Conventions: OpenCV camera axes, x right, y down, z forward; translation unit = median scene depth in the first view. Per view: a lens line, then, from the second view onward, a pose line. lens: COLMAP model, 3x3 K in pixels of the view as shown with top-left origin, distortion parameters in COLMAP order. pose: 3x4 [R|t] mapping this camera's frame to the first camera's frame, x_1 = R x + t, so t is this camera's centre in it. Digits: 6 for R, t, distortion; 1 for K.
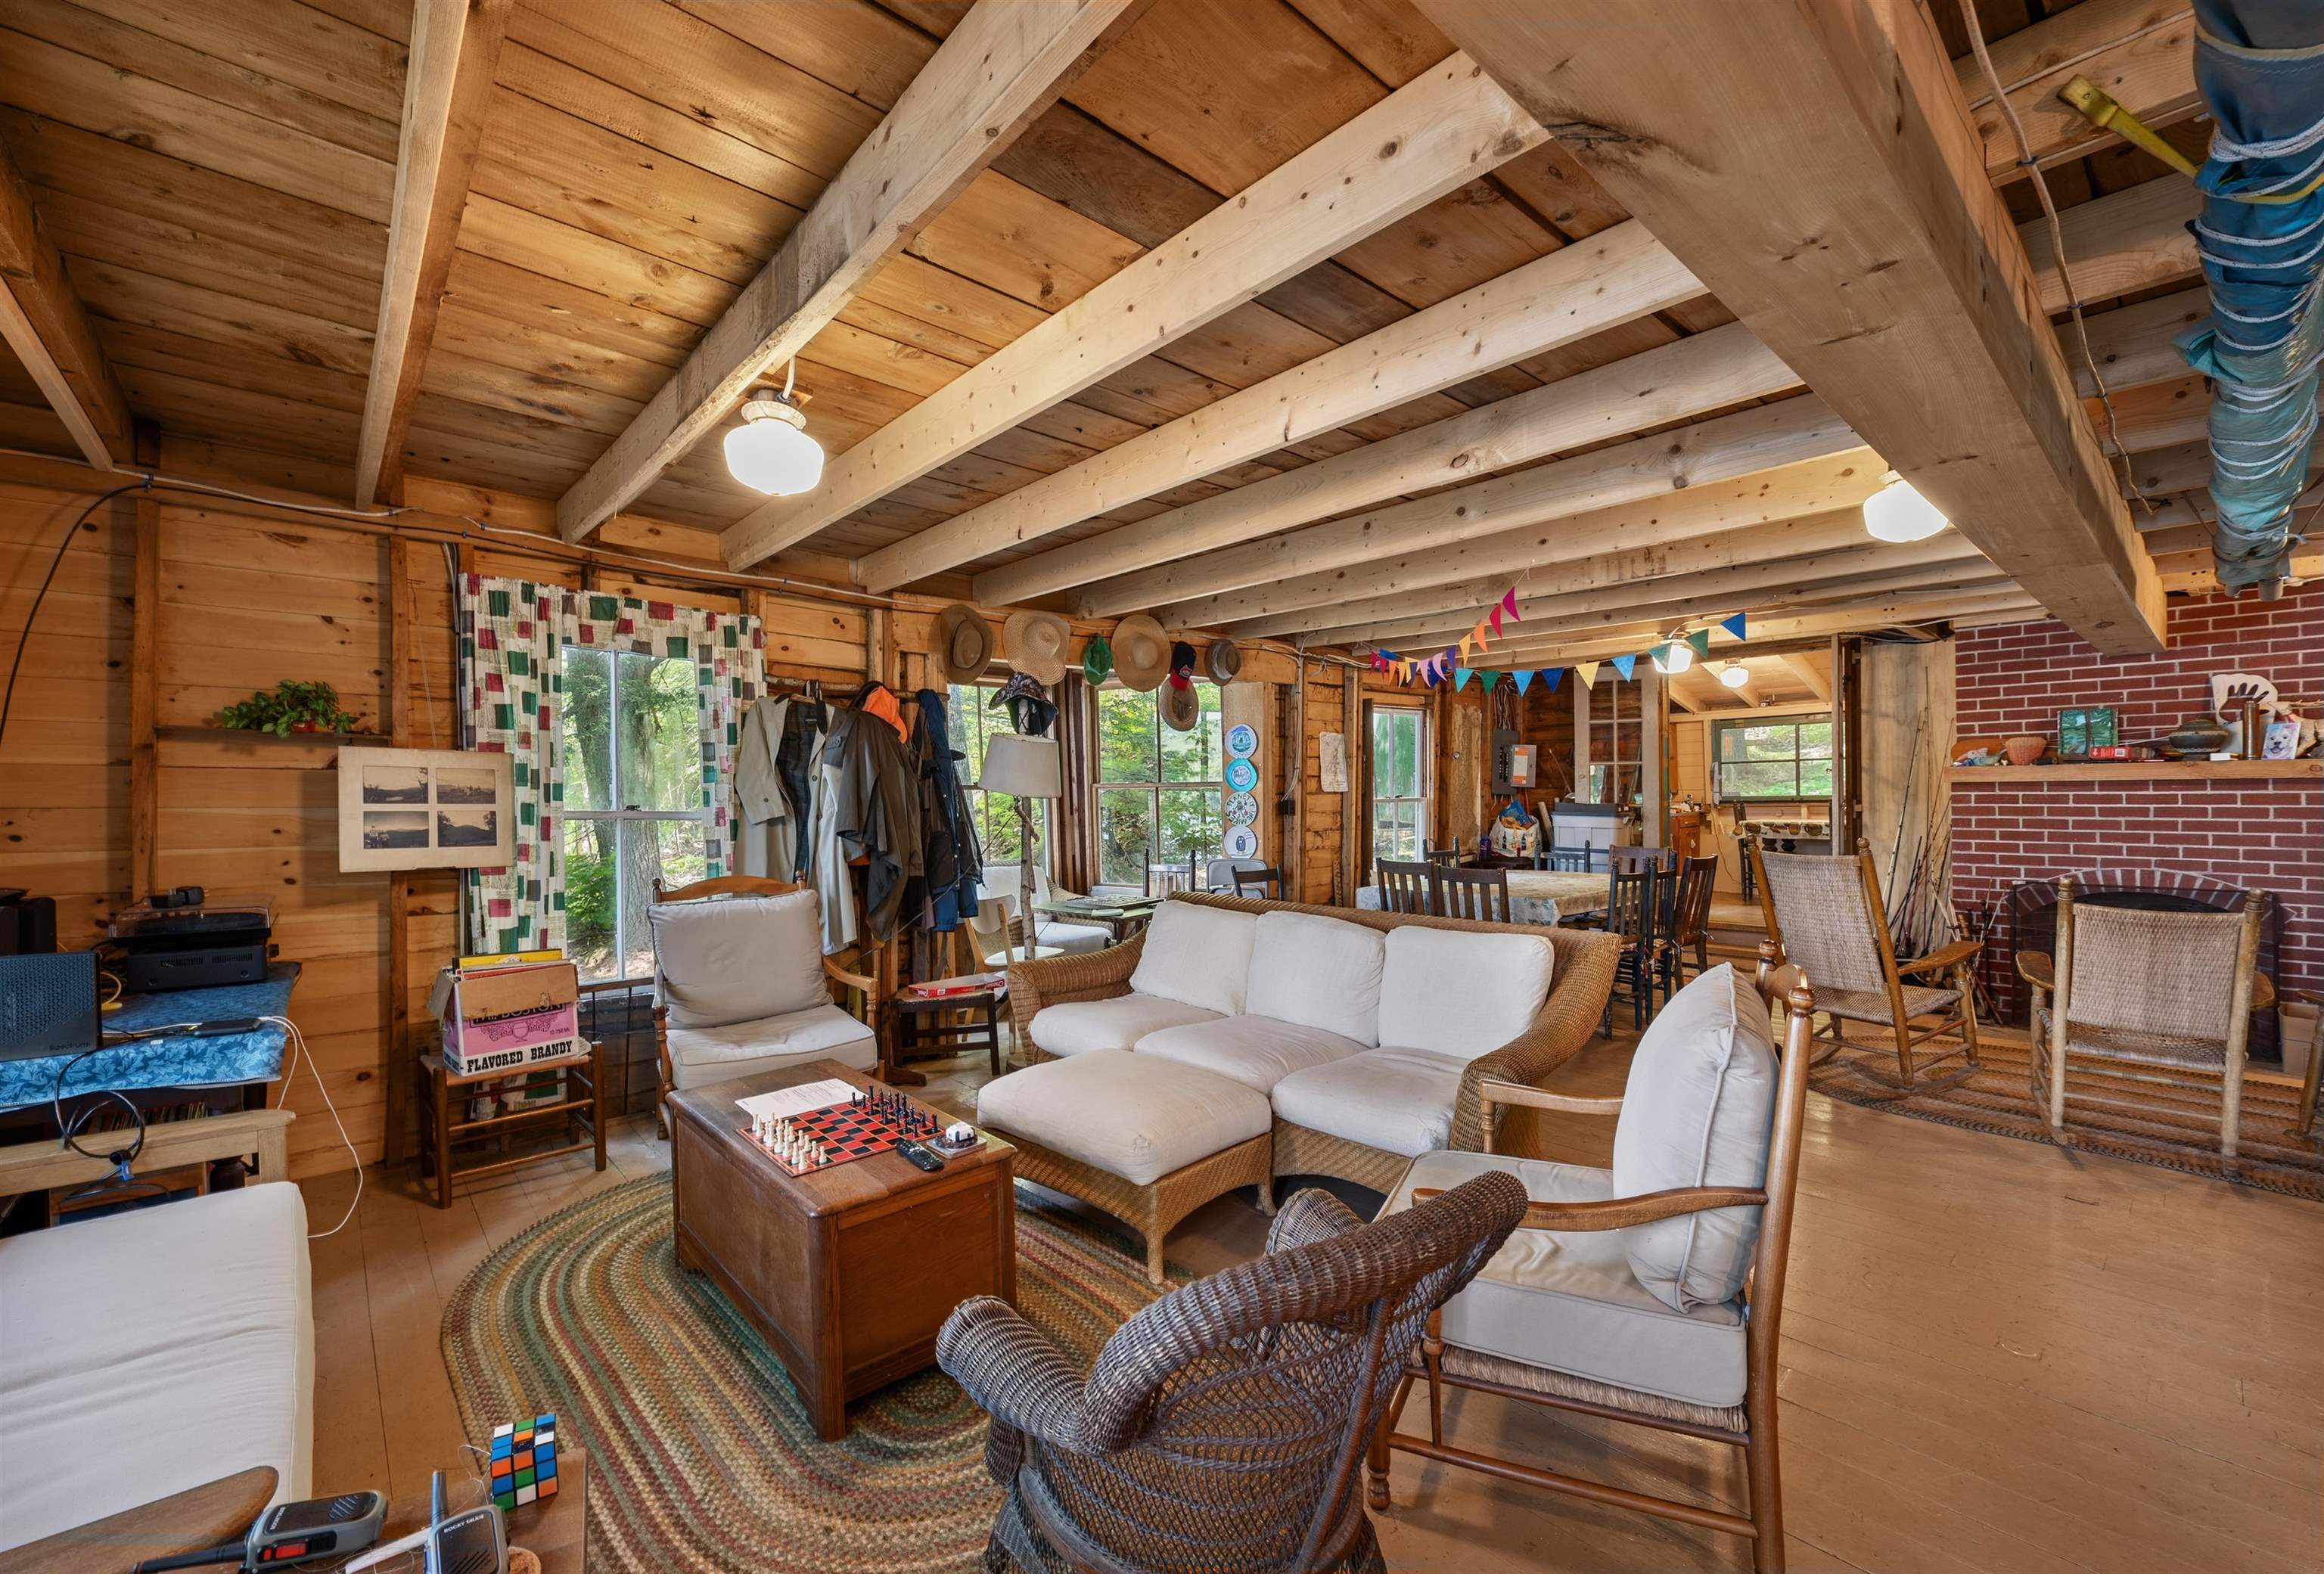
lens RADIAL K [[955.1, 0, 1154.6], [0, 955.1, 814.3], [0, 0, 1]] dist [-0.004645, -0.000444]
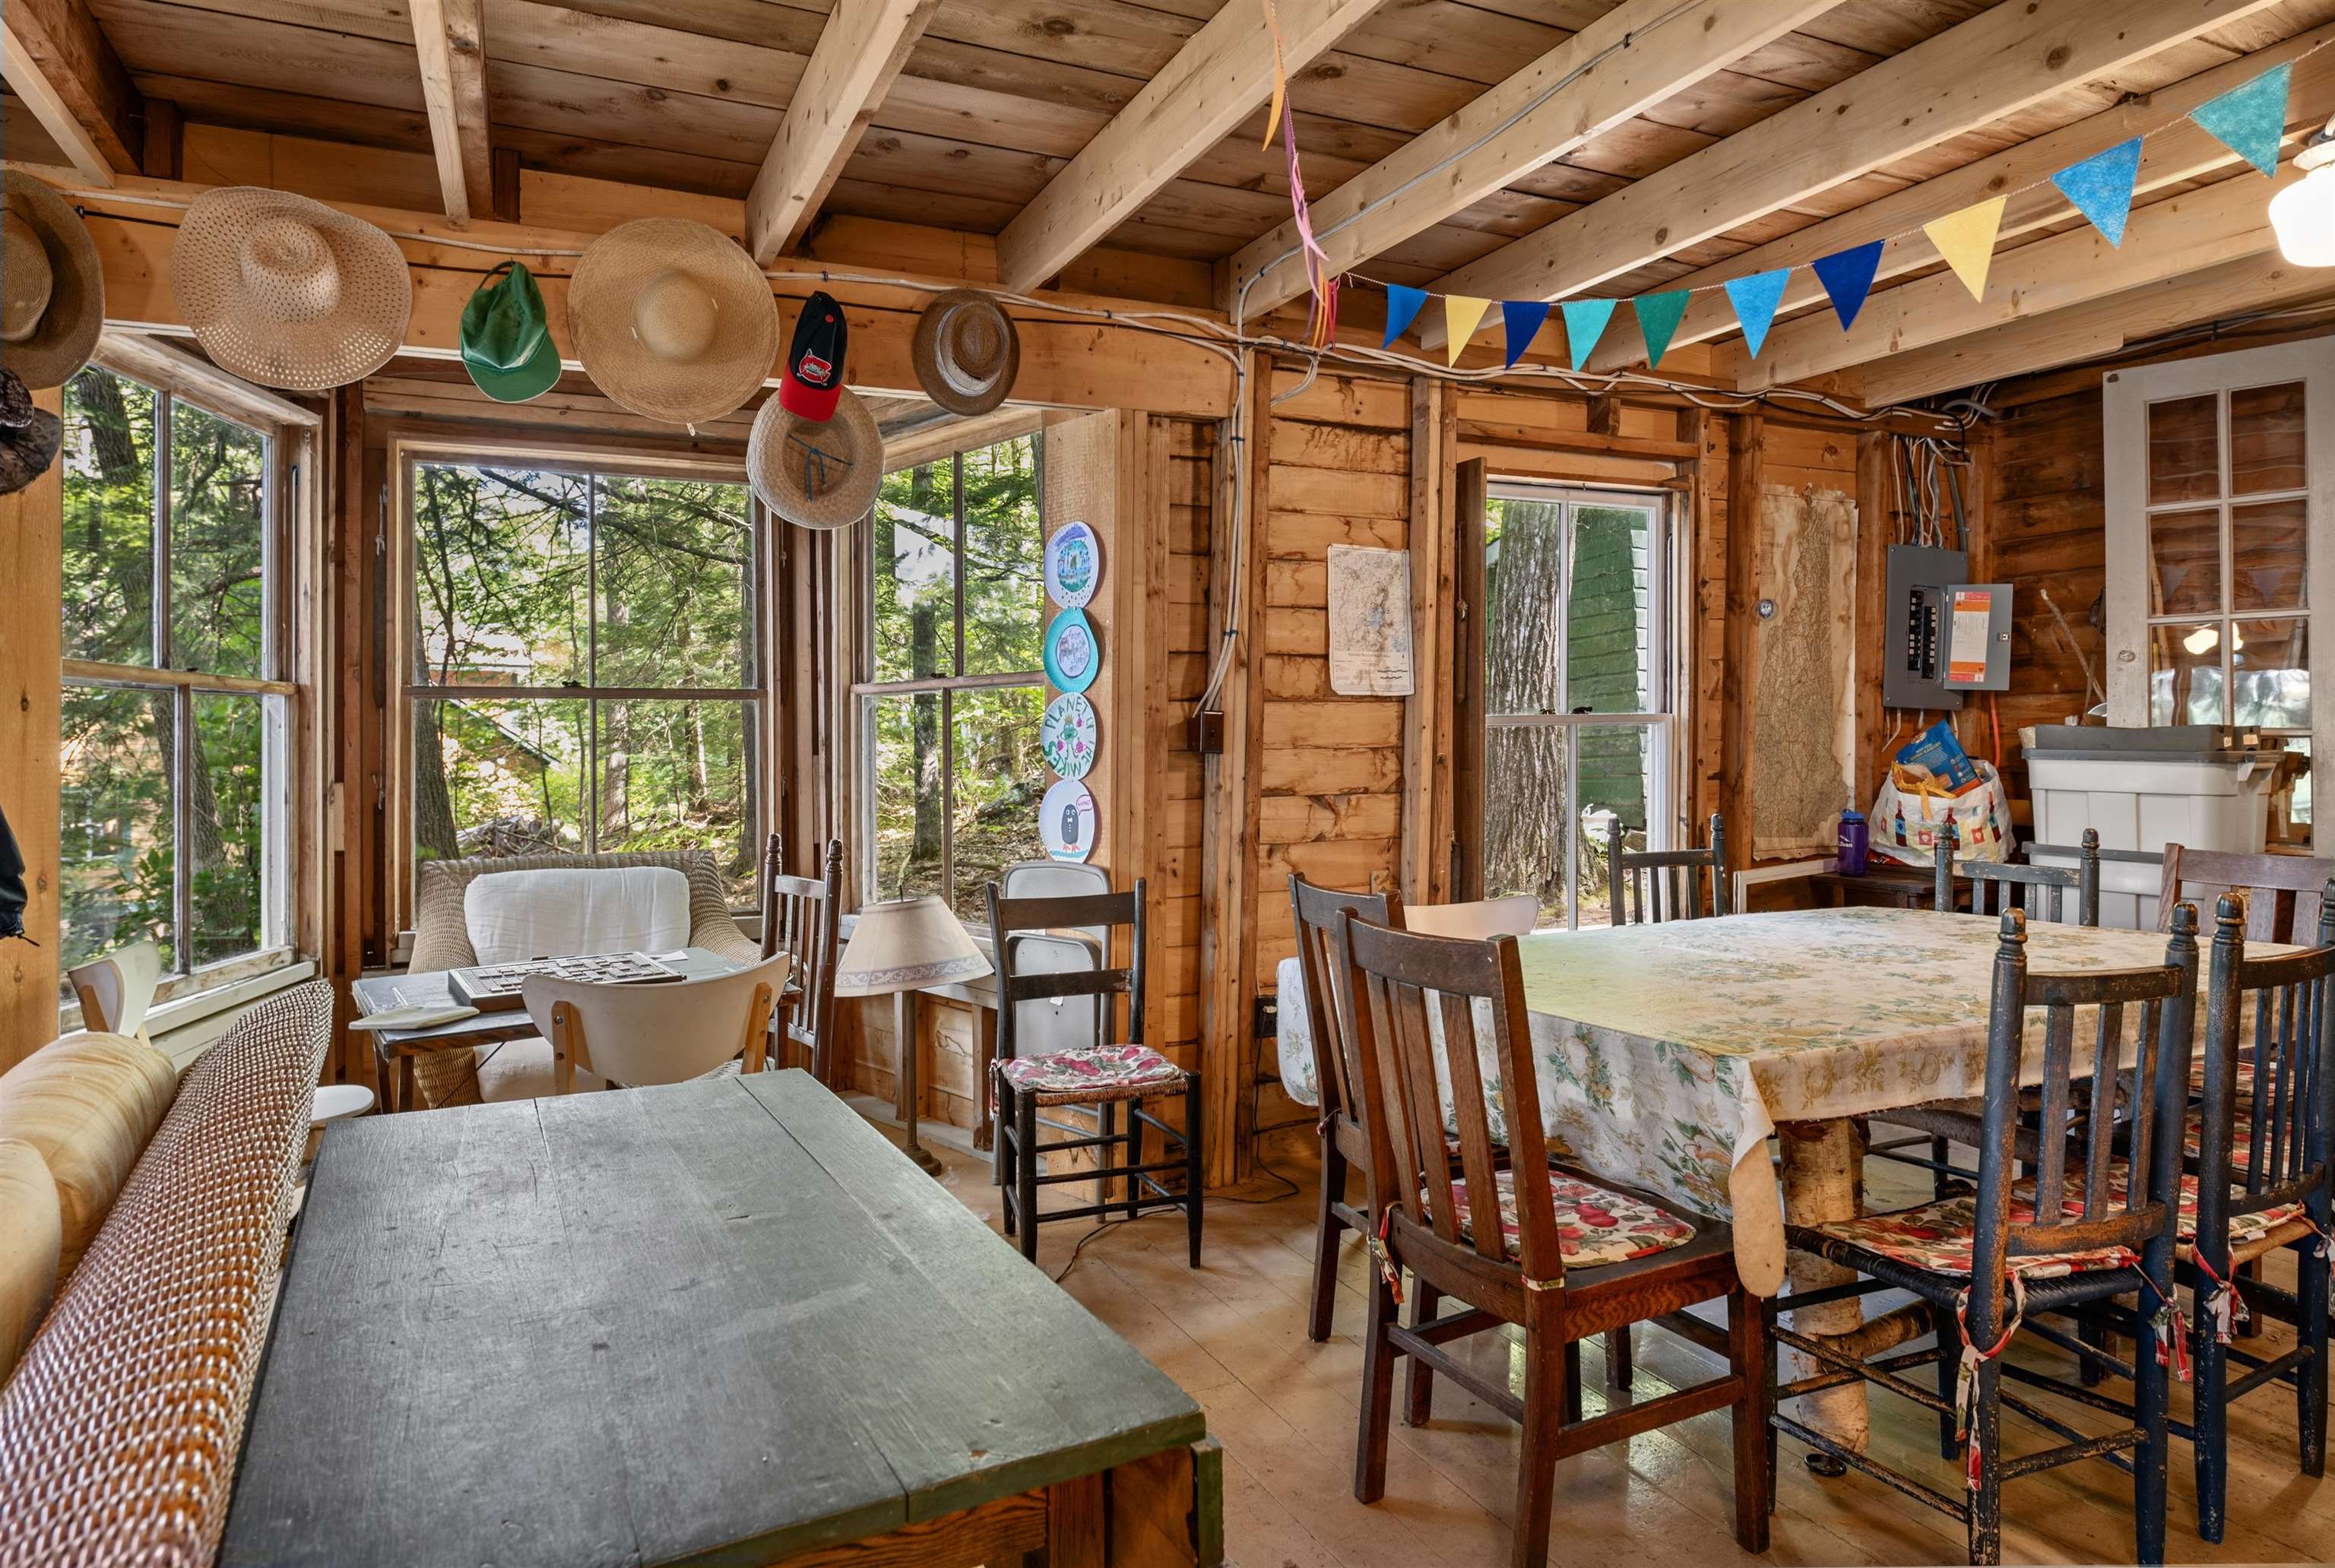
lens RADIAL K [[1375.4, 0, 1212.3], [0, 1375.4, 755.7], [0, 0, 1]] dist [-0.007975, 0.004681]
pose [[0.964832, 0.002402, -0.262858, 0.267019], [-0.004838, 0.999951, -0.008621, 0.006203], [0.262825, 0.009590, 0.964796, 0.424024]]
